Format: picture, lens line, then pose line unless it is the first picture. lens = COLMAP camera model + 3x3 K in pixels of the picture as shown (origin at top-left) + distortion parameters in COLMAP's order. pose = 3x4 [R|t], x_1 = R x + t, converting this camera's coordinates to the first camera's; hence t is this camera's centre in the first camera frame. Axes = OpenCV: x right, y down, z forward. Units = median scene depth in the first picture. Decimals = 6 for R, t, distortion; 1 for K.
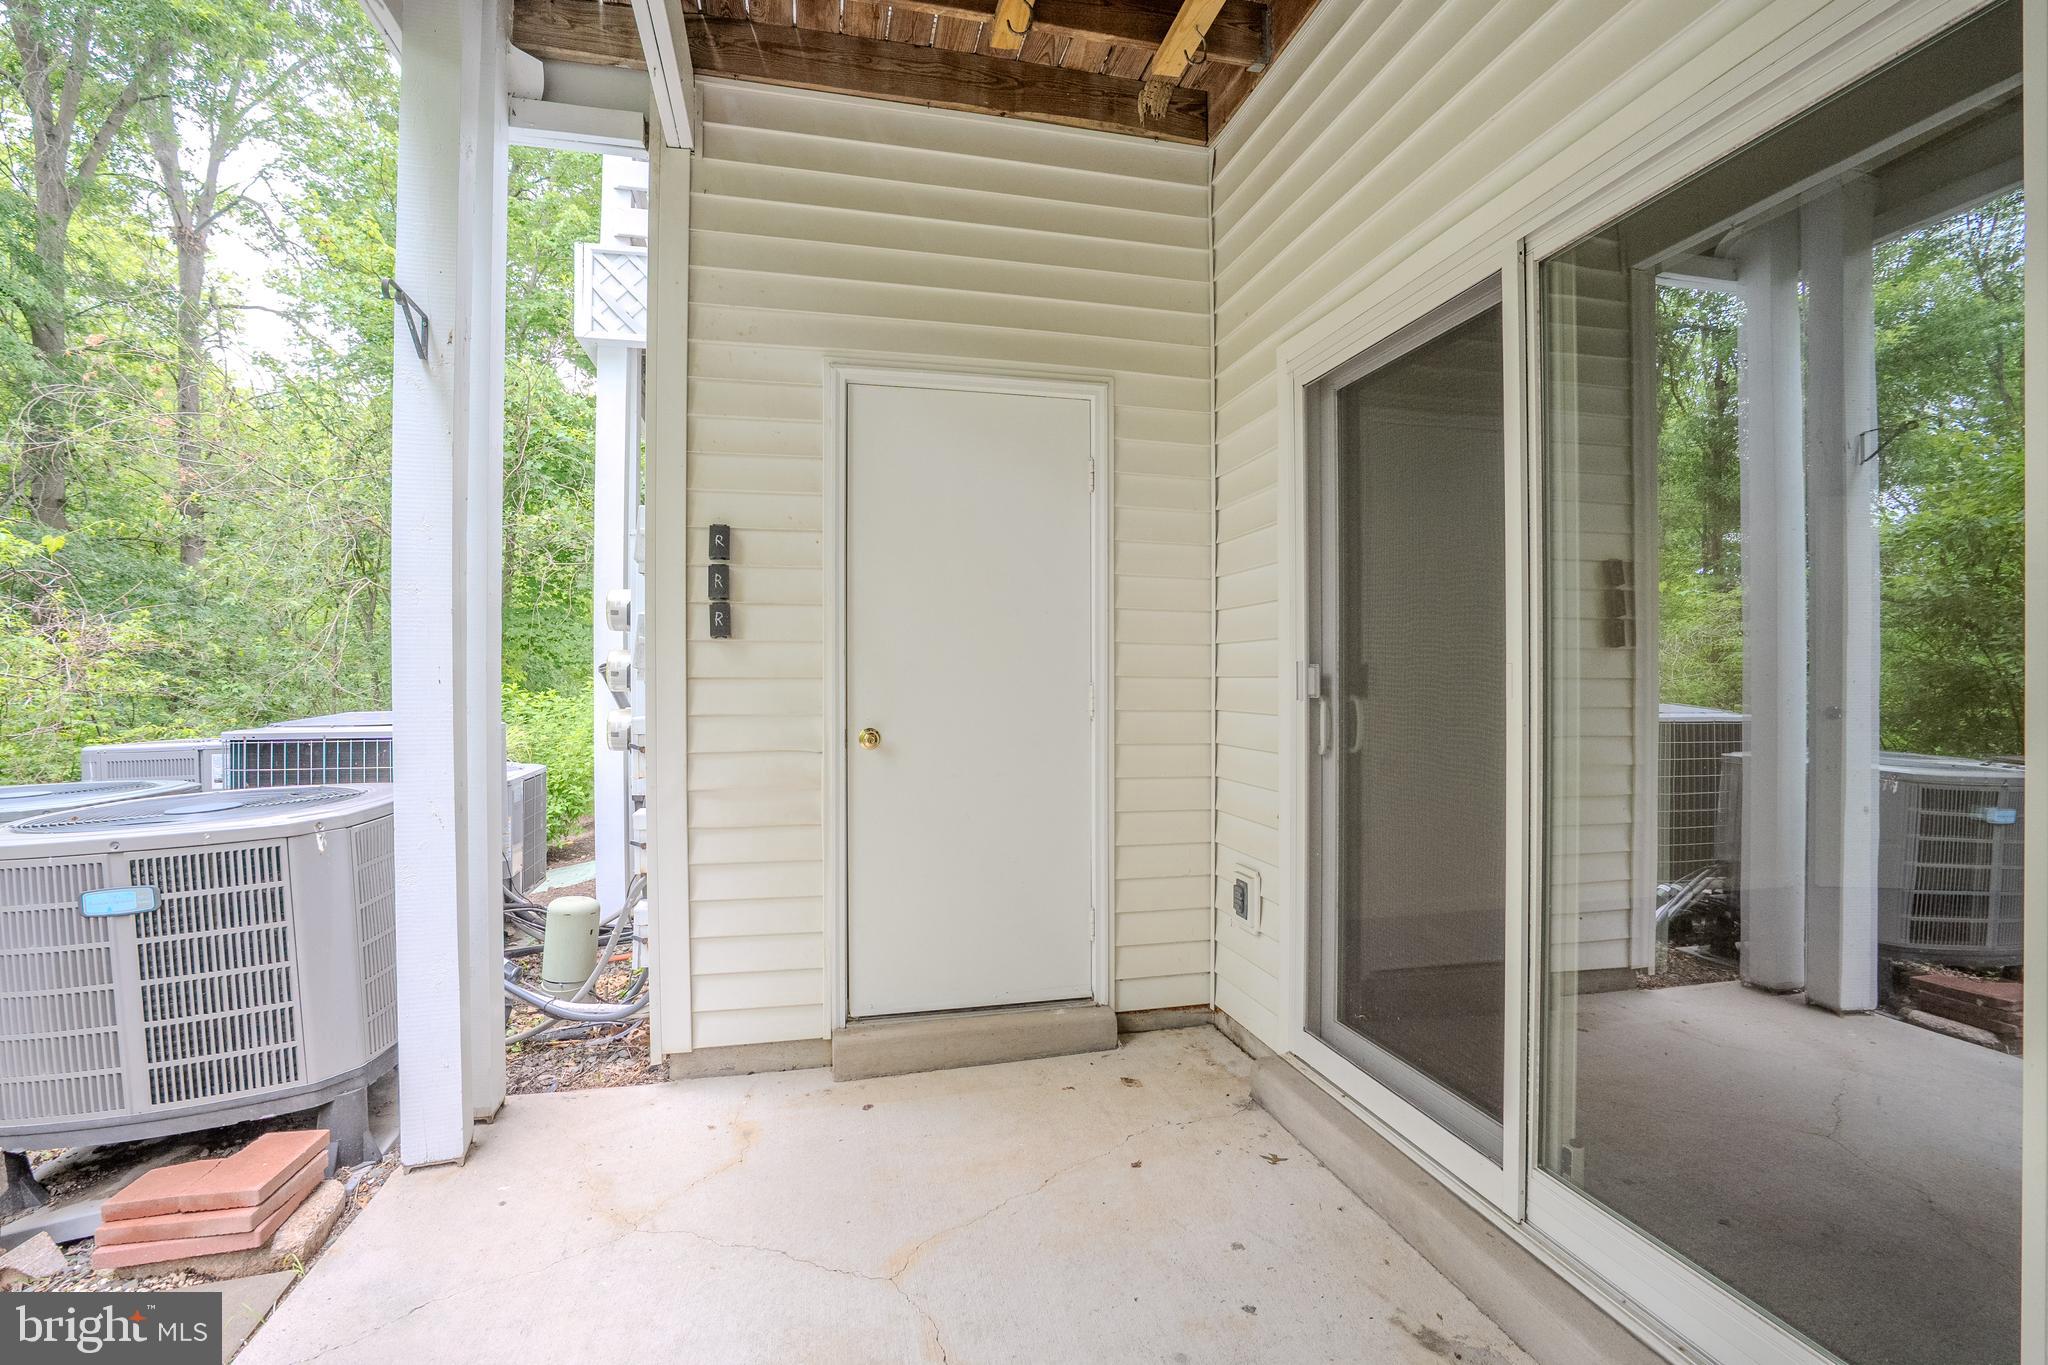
lens RADIAL K [[935.3, 0, 1031.9], [0, 935.3, 682.6], [0, 0, 1]] dist [-0.058772, 0.021069]
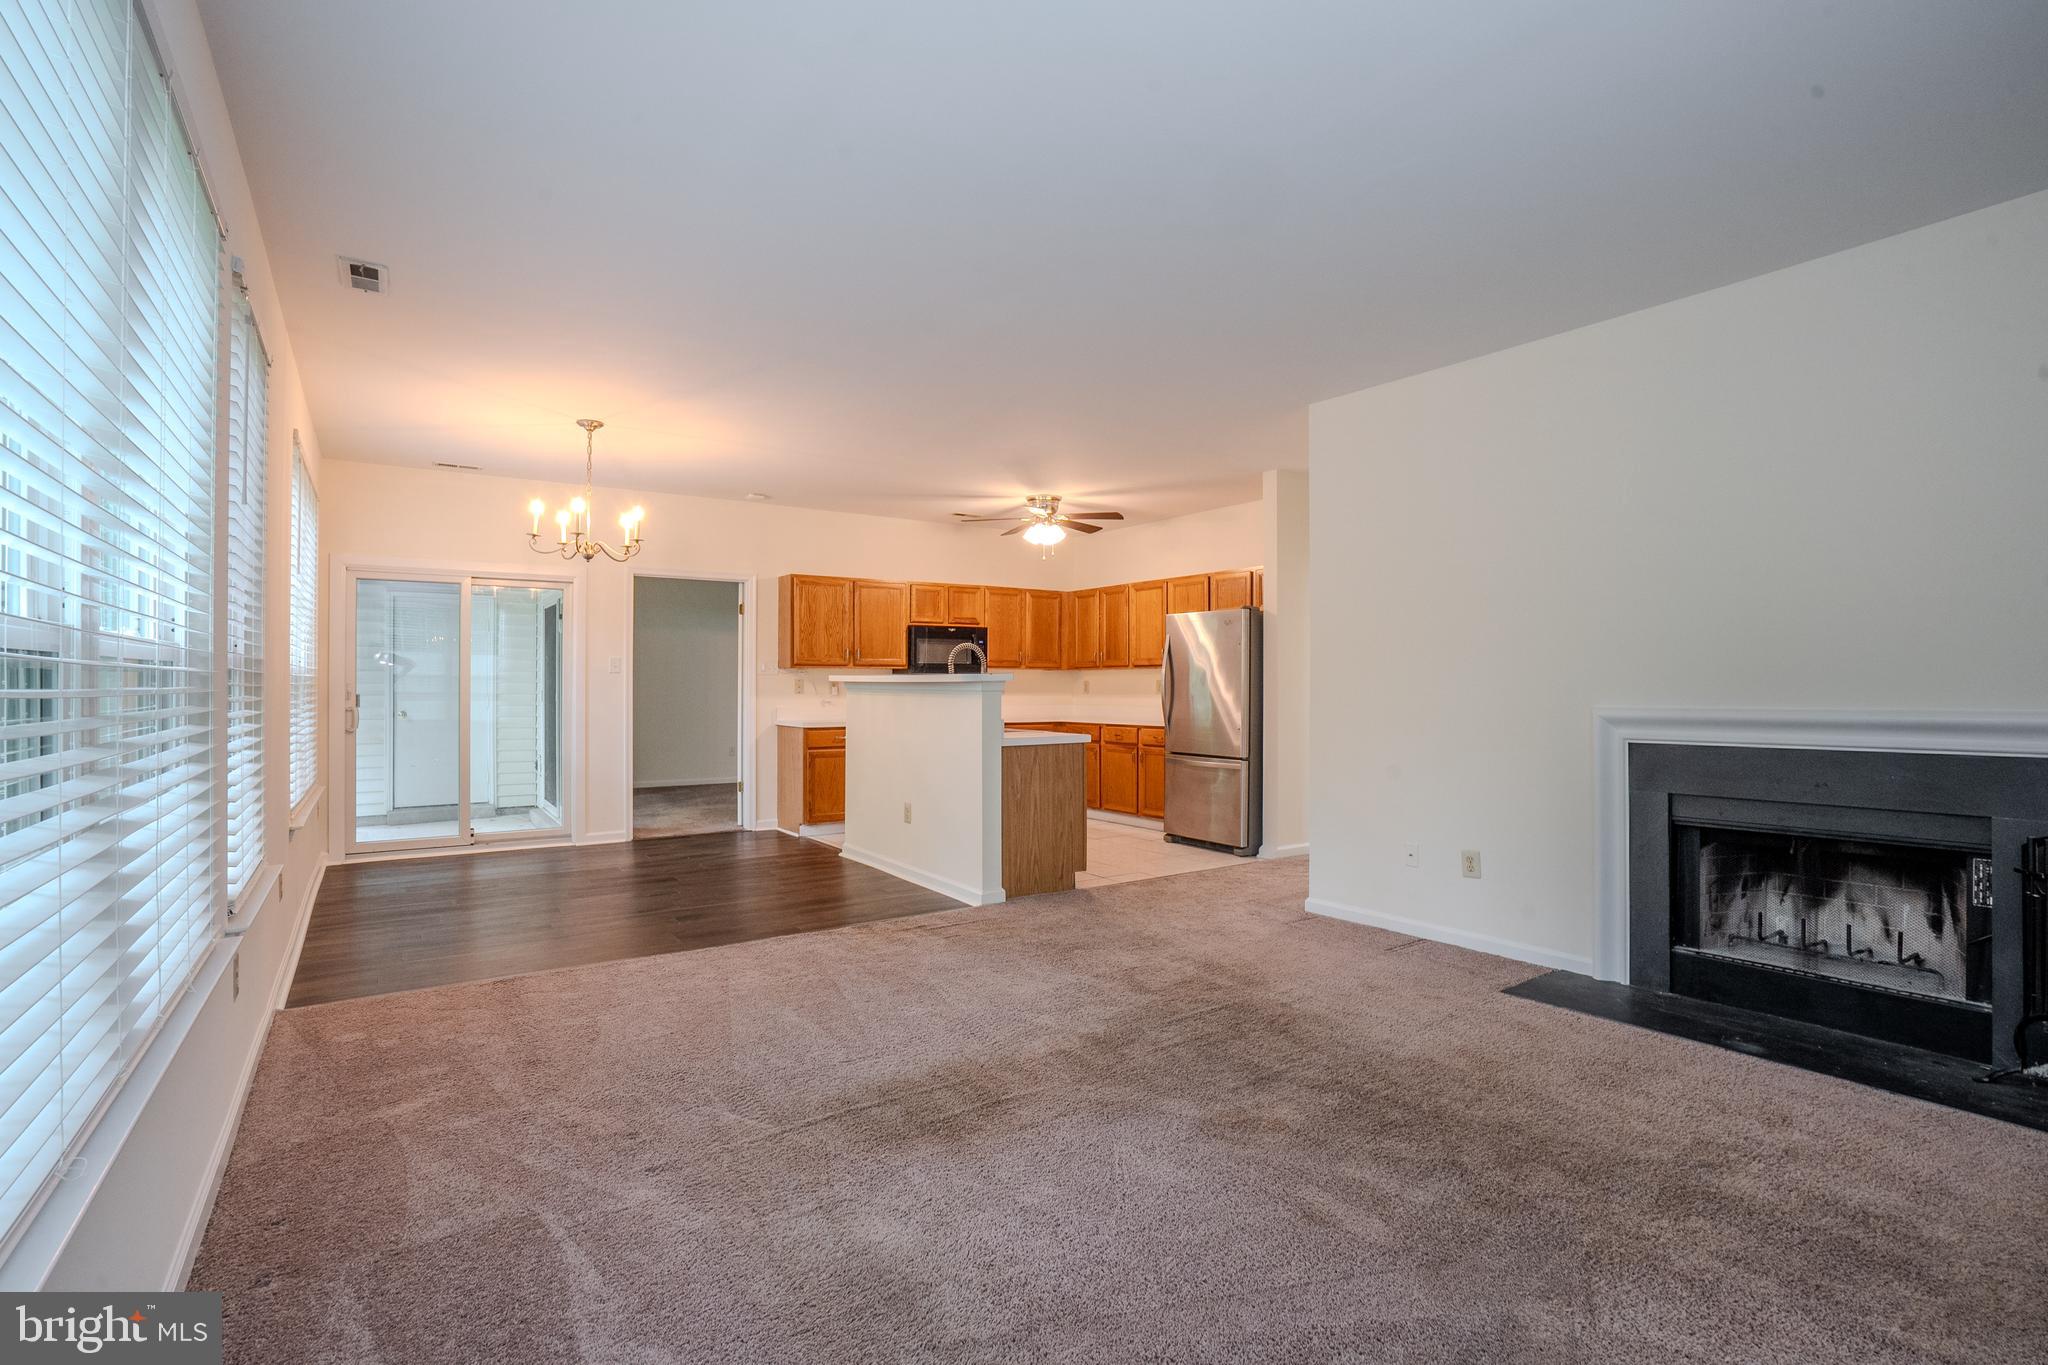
lens RADIAL K [[935.3, 0, 1018.1], [0, 935.3, 678.1], [0, 0, 1]] dist [-0.058772, 0.021069]
pose [[0.927879, 0.005623, 0.372840, 0.577900], [-0.009033, 0.999932, 0.007400, -0.102000], [-0.372773, -0.010234, 0.927866, -2.527177]]
